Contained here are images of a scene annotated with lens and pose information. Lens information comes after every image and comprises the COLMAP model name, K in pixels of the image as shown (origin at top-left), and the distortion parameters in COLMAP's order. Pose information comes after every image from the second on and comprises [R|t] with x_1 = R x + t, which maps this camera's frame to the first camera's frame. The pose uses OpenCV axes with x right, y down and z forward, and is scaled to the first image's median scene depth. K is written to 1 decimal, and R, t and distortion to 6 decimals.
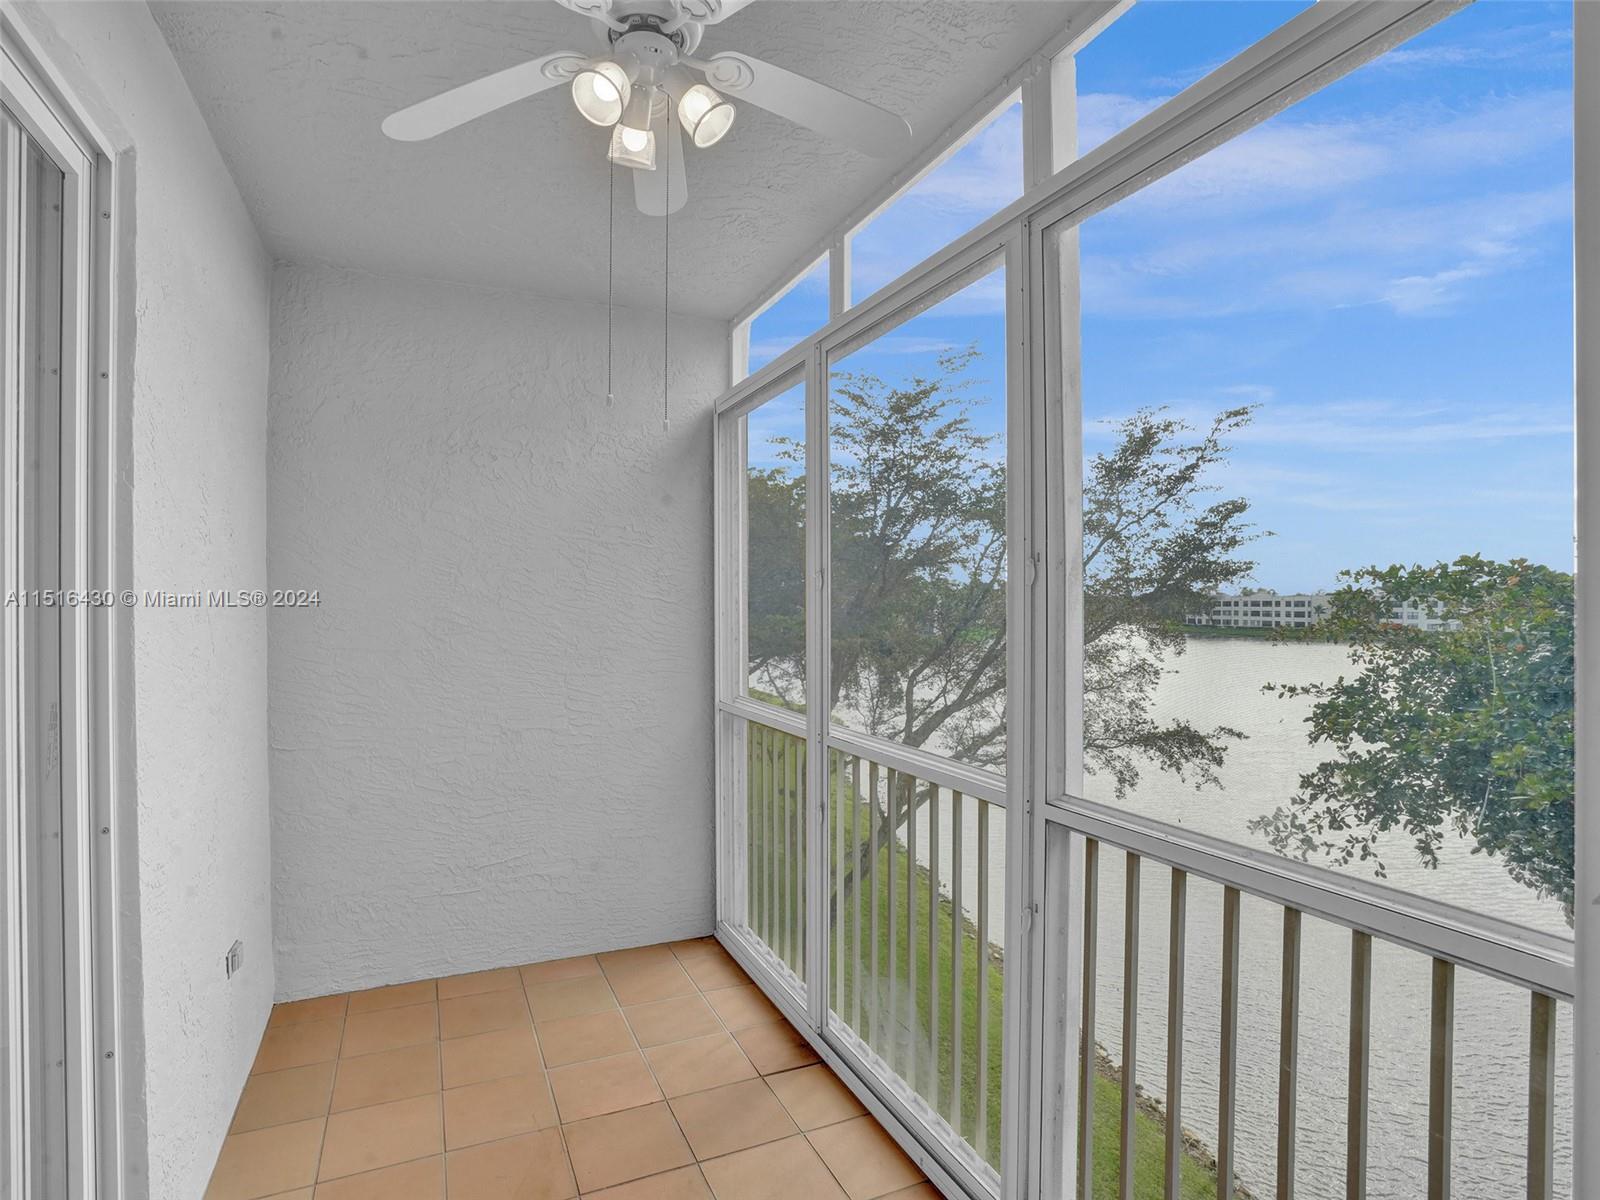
lens RADIAL K [[817.4, 0, 797.6], [0, 817.4, 615.6], [0, 0, 1]] dist [-0.027549, 0.000618]
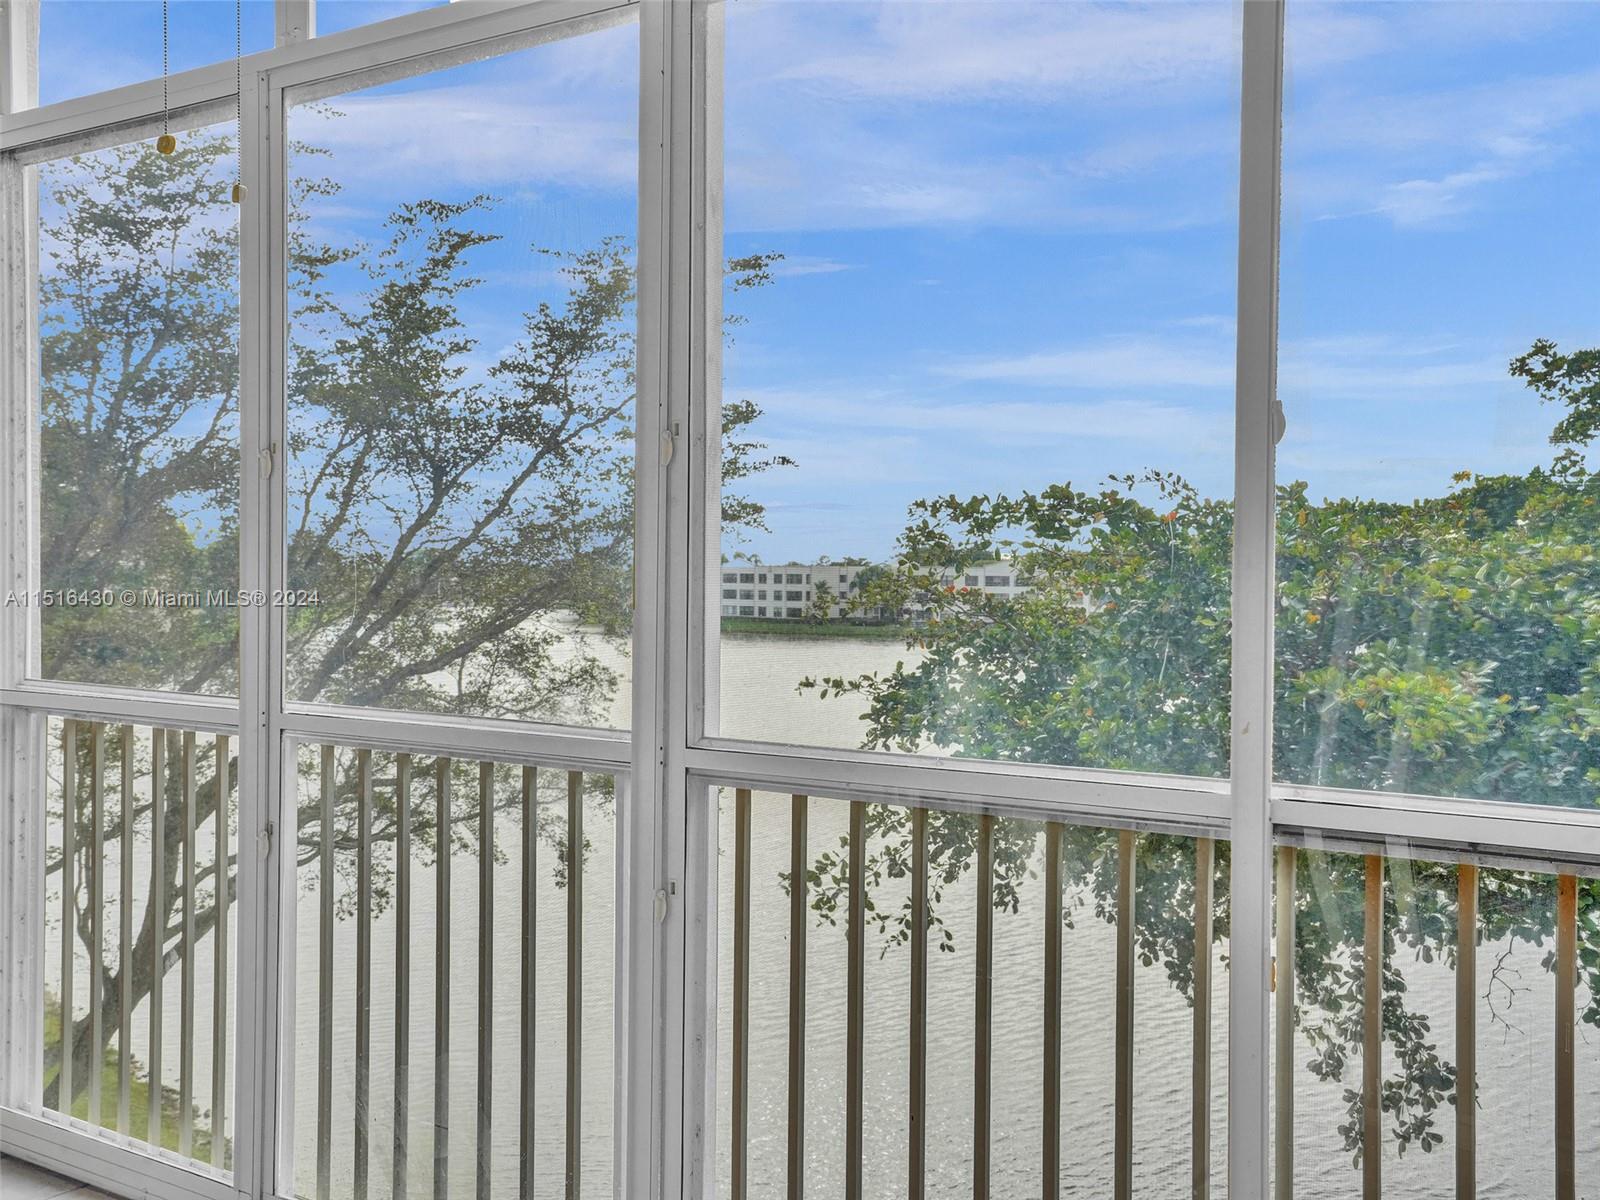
lens RADIAL K [[1523.5, 0, 800.0], [0, 1523.5, 600.0], [0, 0, 1]] dist [0.008512, 0.024795]
pose [[0.846578, 0.001783, 0.532262, -0.053188], [-0.002552, 0.999996, 0.000709, 0.012662], [-0.532259, -0.001959, 0.846579, -0.036202]]
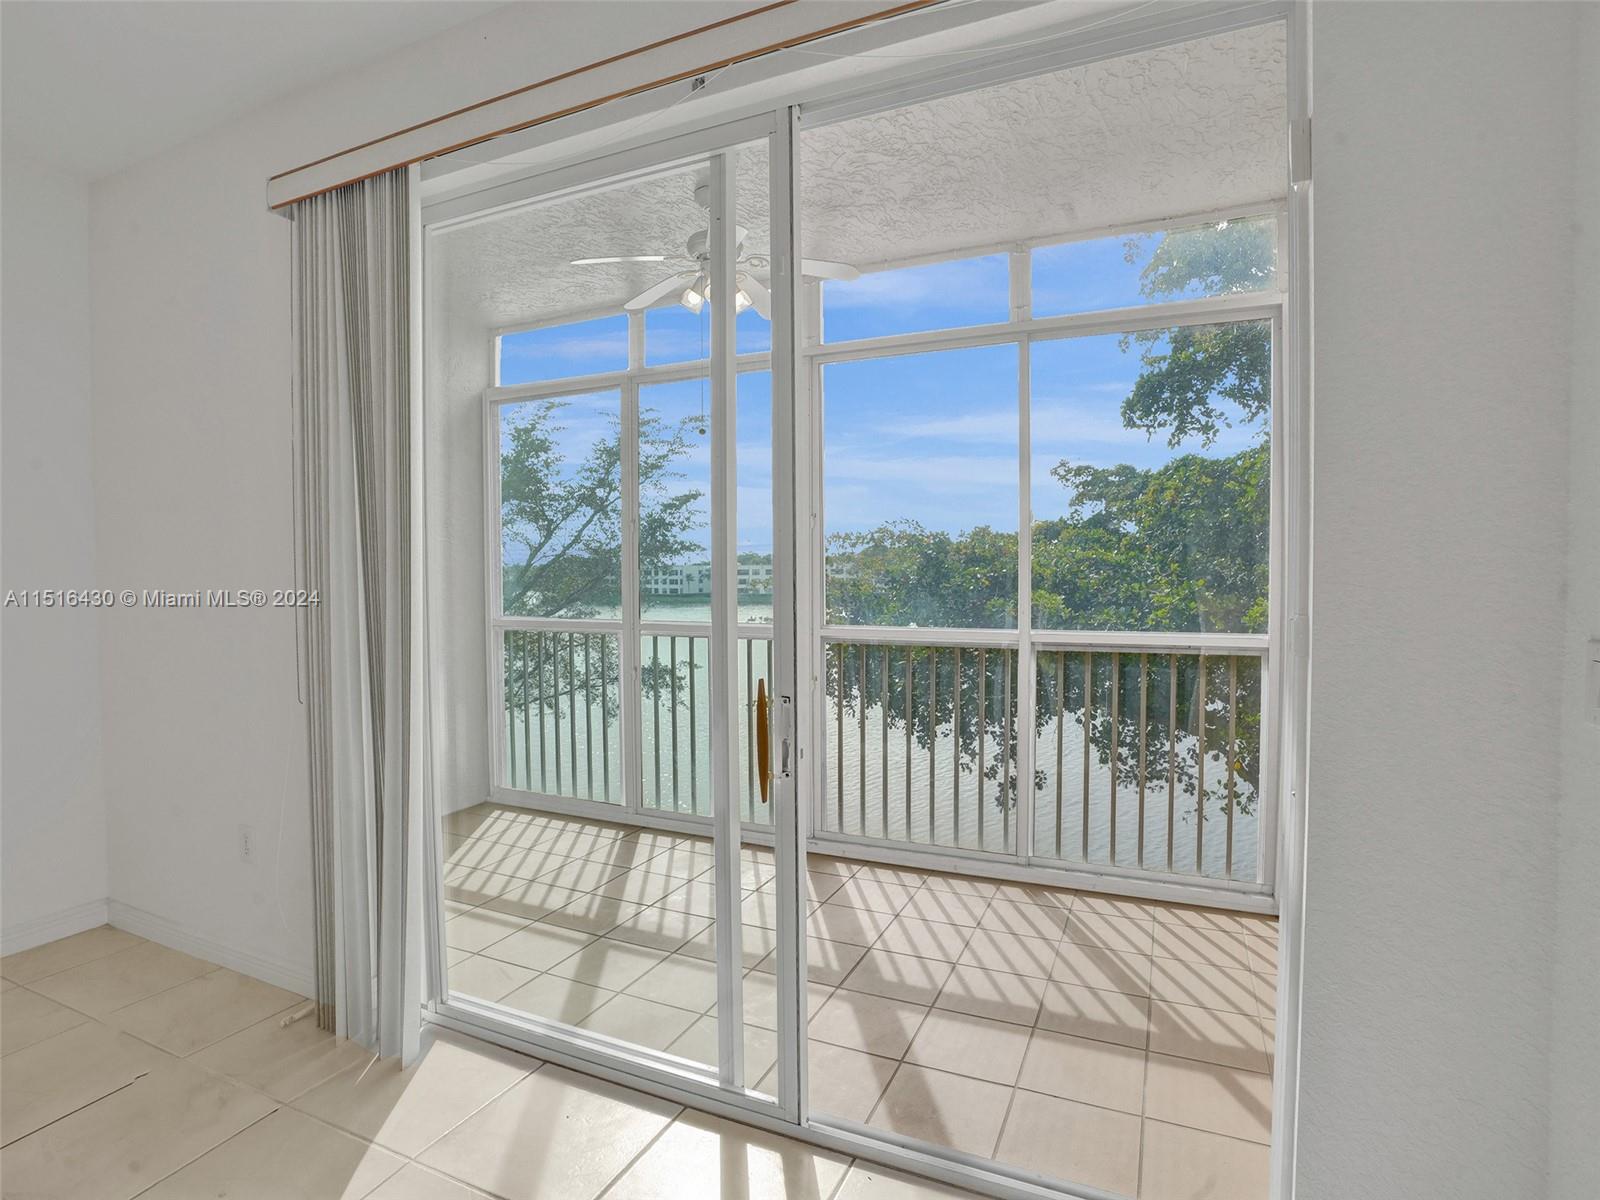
lens RADIAL K [[809.1, 0, 800.0], [0, 809.1, 600.0], [0, 0, 1]] dist [-0.000978, -0.000070]
pose [[0.752742, -0.029218, 0.657667, -0.182606], [0.018644, 0.999560, 0.023069, 0.014353], [-0.658051, -0.005103, 0.752956, -0.088717]]
